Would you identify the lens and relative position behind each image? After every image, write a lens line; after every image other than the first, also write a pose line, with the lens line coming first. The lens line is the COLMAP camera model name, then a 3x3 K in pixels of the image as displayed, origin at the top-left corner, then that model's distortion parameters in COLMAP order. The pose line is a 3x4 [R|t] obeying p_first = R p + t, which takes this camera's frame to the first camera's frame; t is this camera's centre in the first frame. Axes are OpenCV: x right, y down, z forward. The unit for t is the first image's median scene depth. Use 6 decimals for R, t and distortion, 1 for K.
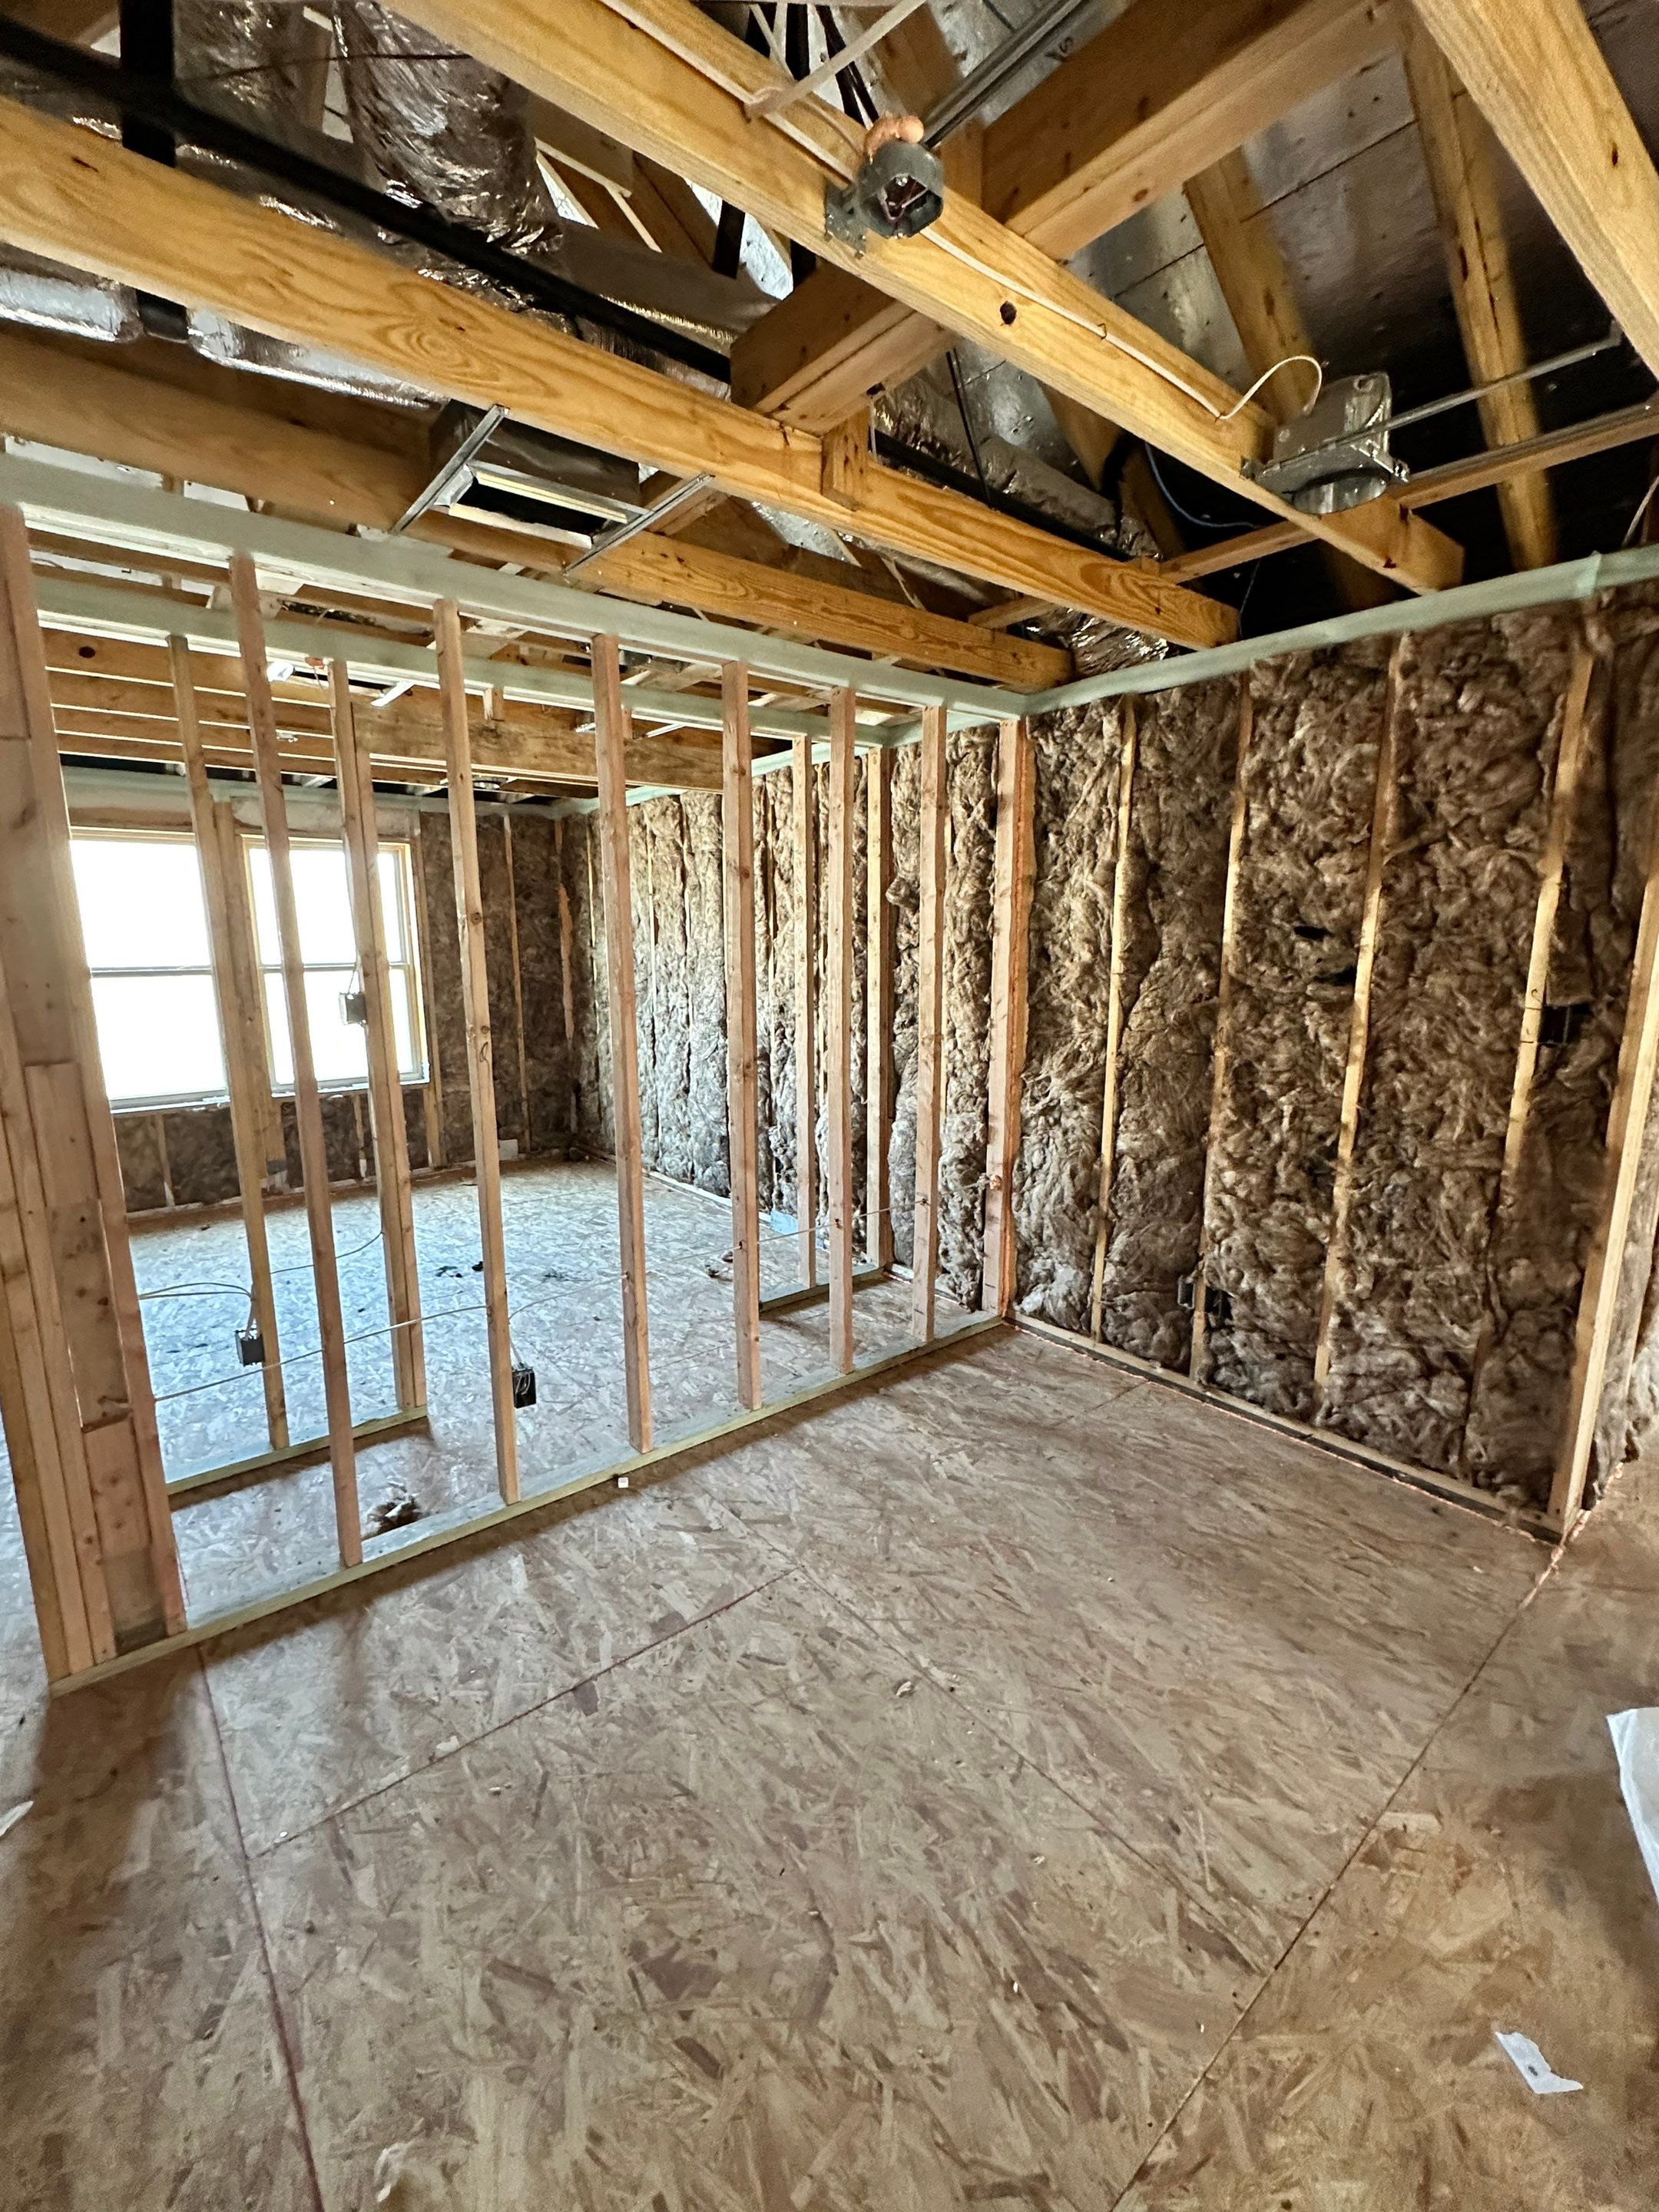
lens RADIAL K [[930.1, 0, 830.1], [0, 930.1, 1105.5], [0, 0, 1]] dist [-0.000221, -0.000262]
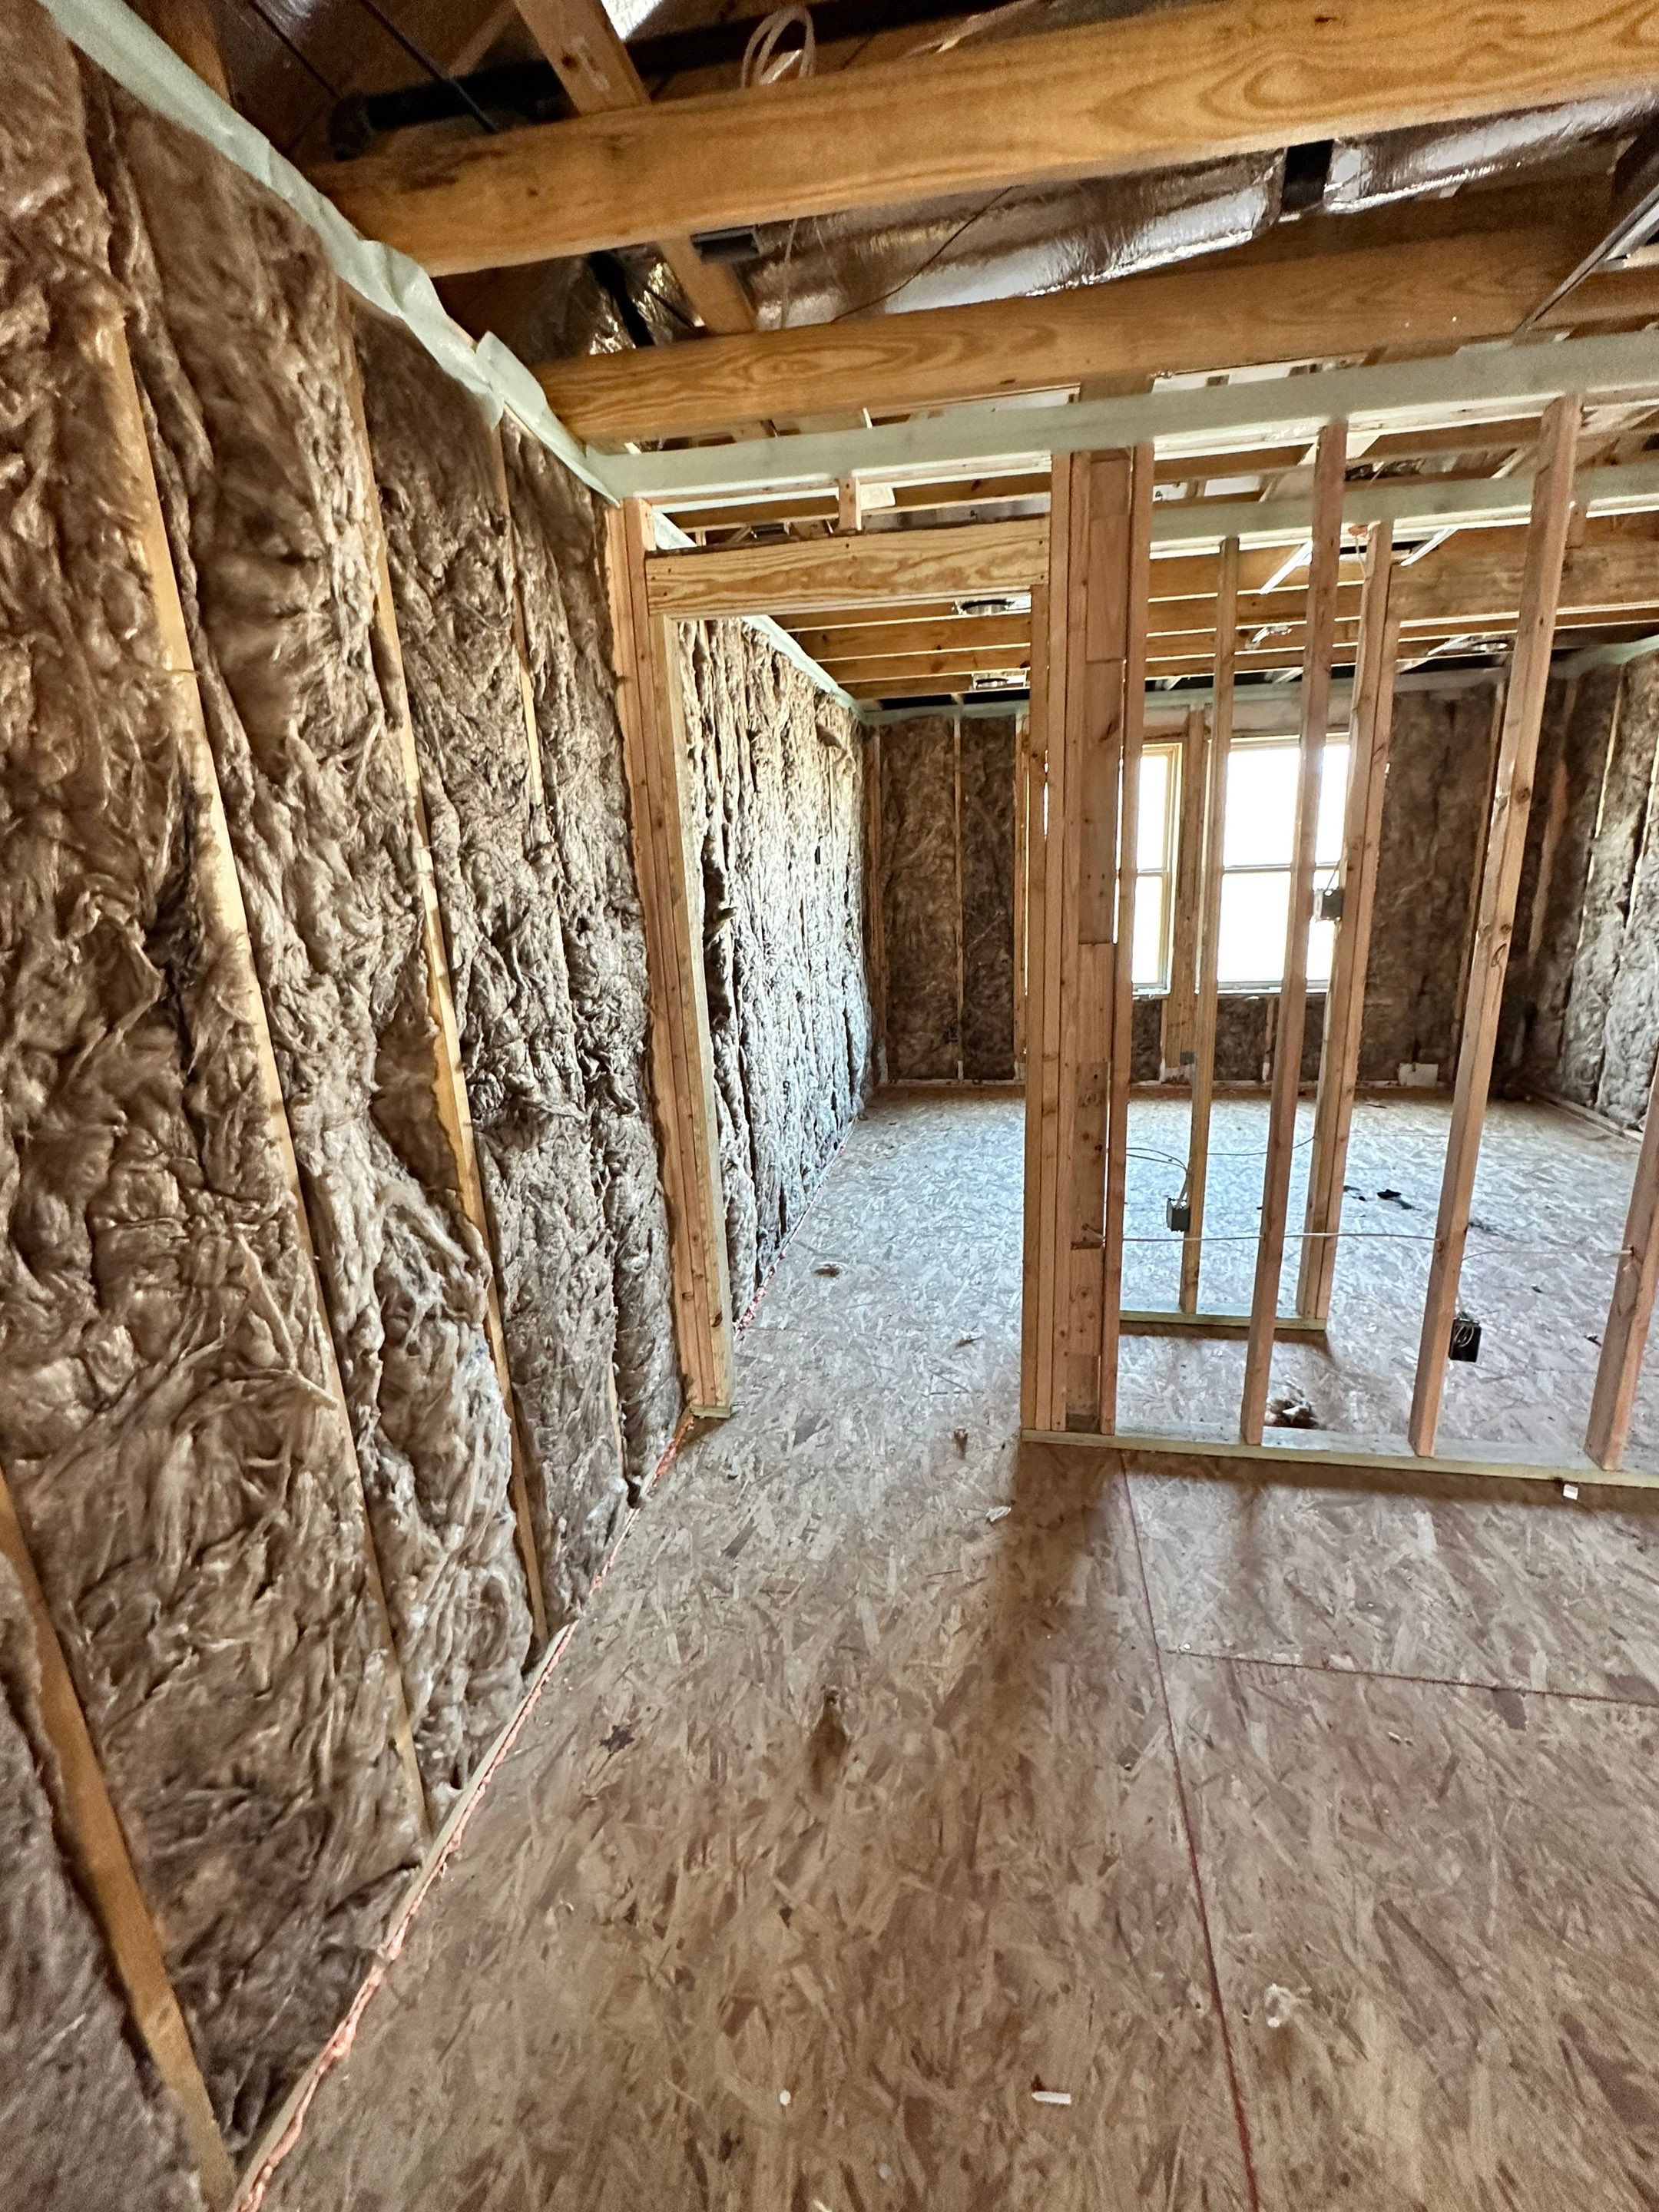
lens RADIAL K [[930.1, 0, 834.2], [0, 930.1, 1106.9], [0, 0, 1]] dist [-0.000221, -0.000262]
pose [[0.648034, 0.173339, -0.741623, -0.105297], [-0.101677, 0.984729, 0.141314, 0.021372], [0.754794, -0.016170, 0.655763, -0.031571]]
